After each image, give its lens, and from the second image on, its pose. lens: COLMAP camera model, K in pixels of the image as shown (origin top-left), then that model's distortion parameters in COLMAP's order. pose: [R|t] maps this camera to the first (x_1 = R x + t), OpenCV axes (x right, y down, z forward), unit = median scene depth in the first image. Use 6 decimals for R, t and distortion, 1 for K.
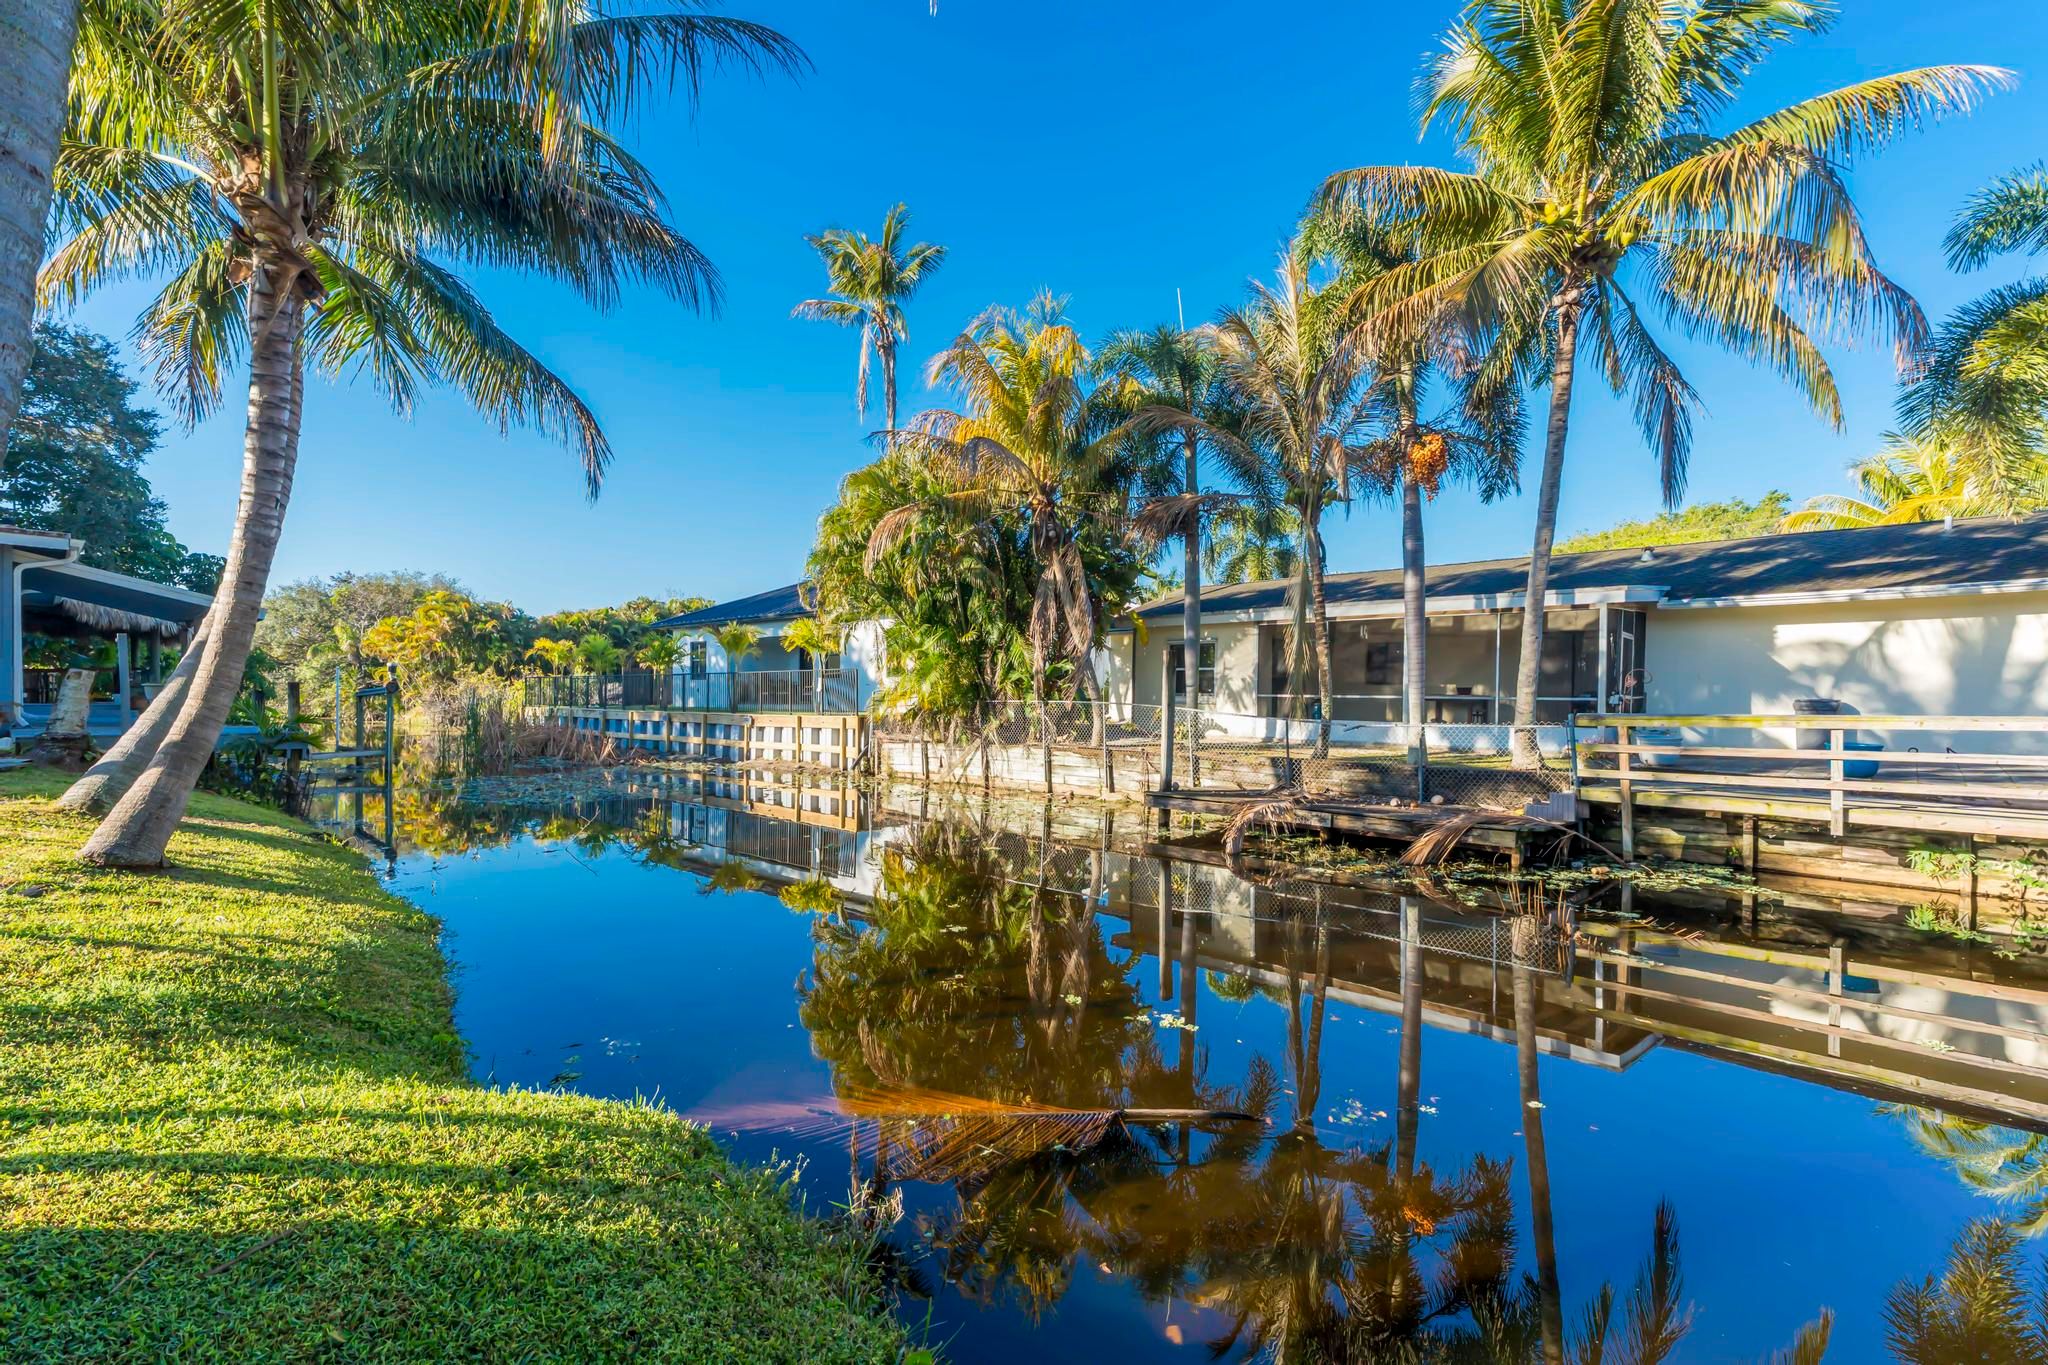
lens RADIAL K [[975.7, 0, 1024.0], [0, 975.7, 682.5], [0, 0, 1]] dist [0.004422, 0.000460]
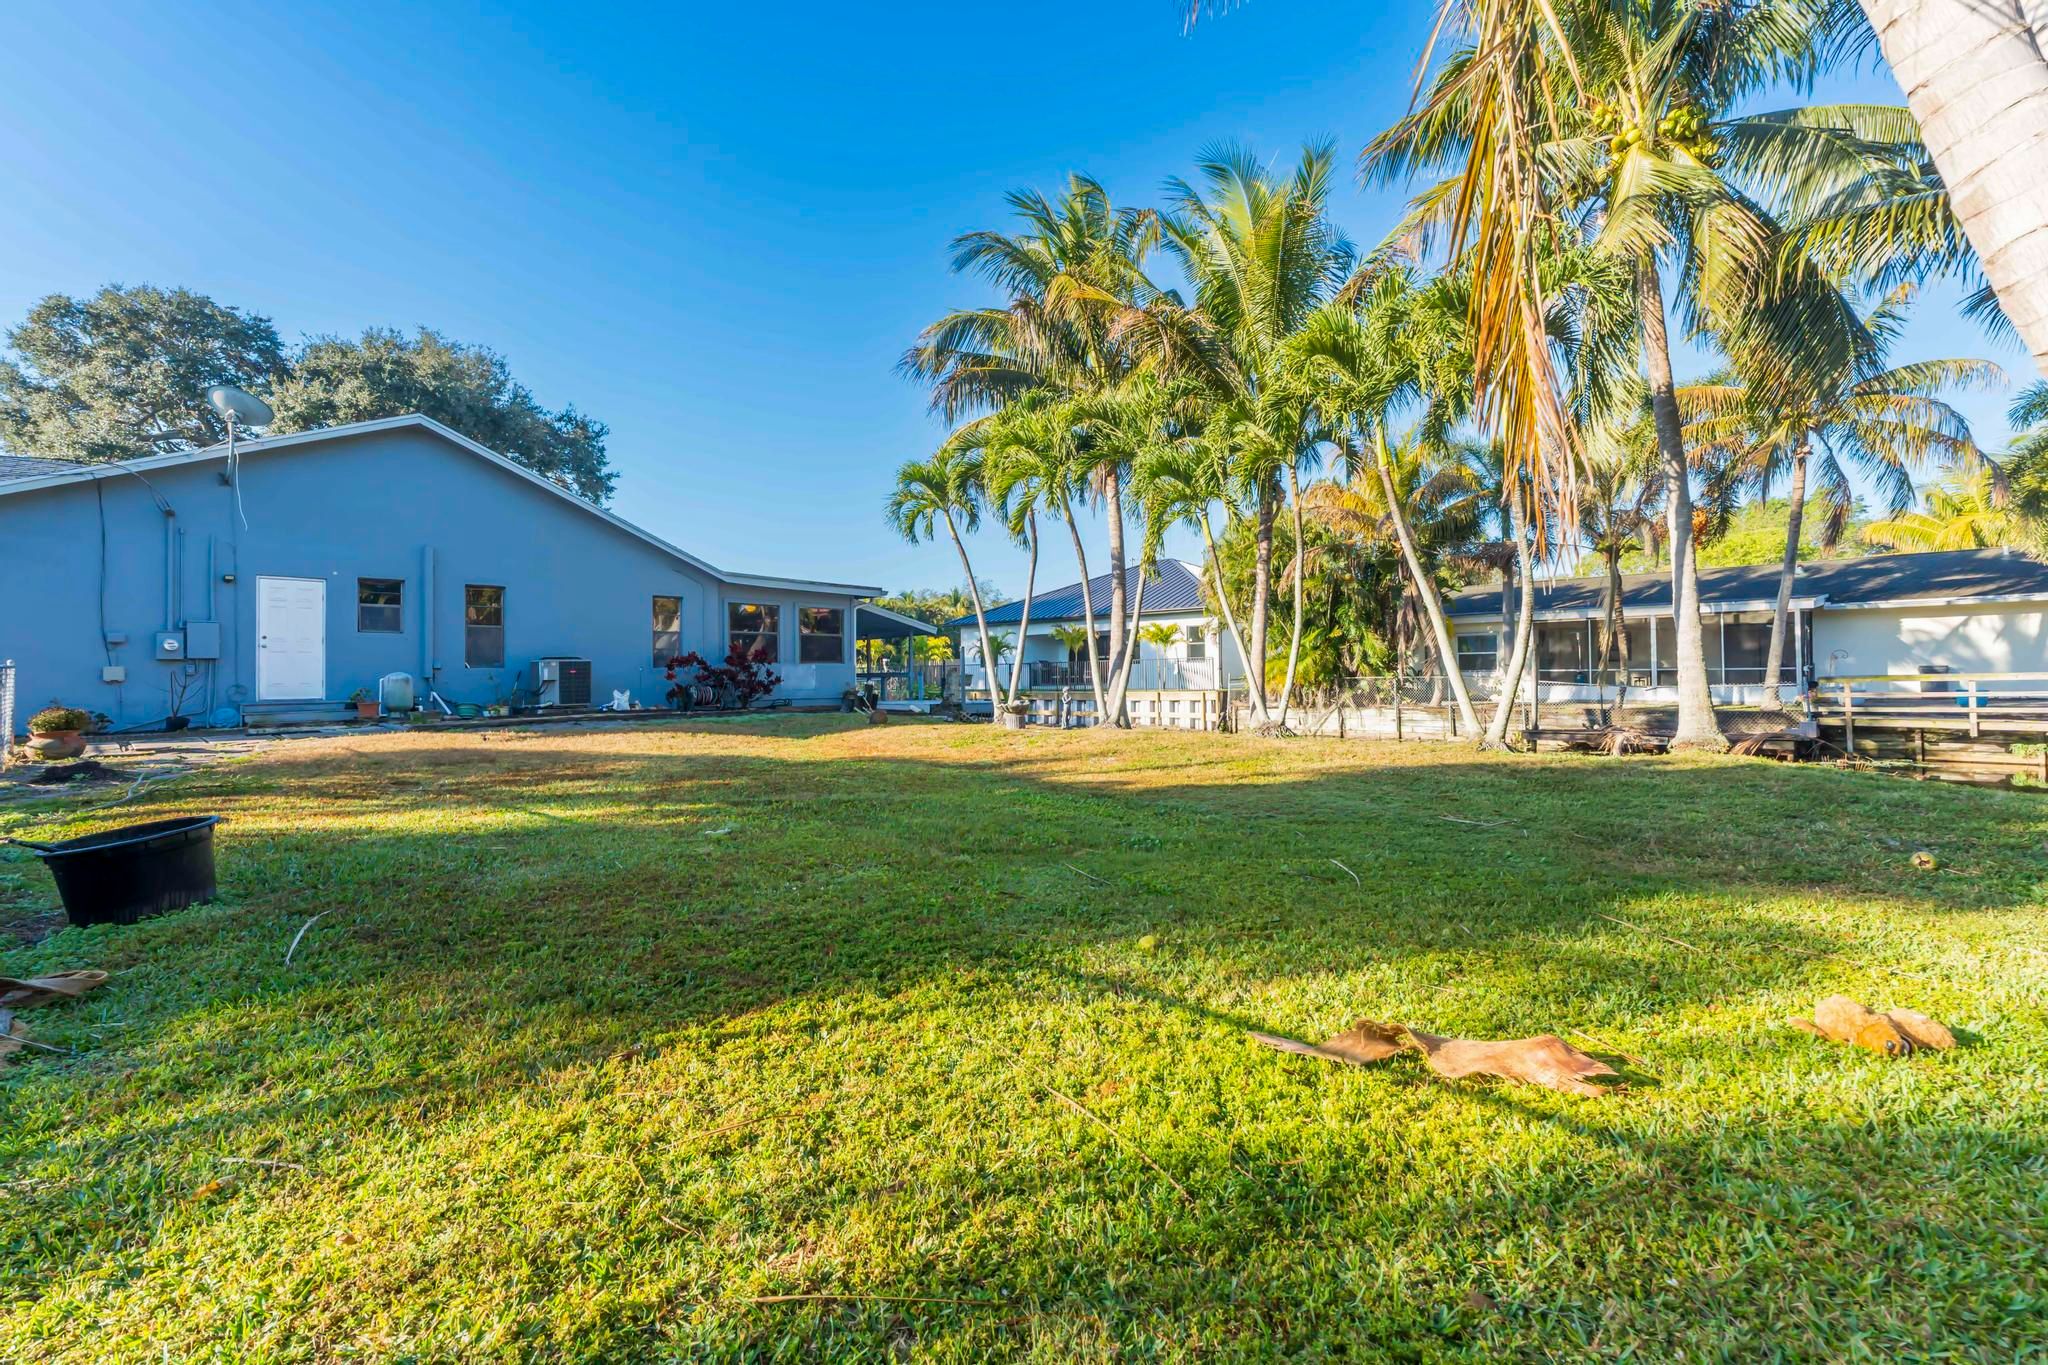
lens RADIAL K [[964.1, 0, 1027.6], [0, 964.1, 667.4], [0, 0, 1]] dist [-0.005122, -0.000960]
pose [[0.999705, -0.018938, 0.015199, -0.679588], [0.018925, 0.999820, 0.000961, -0.008406], [-0.015215, -0.000673, 0.999884, -0.544077]]
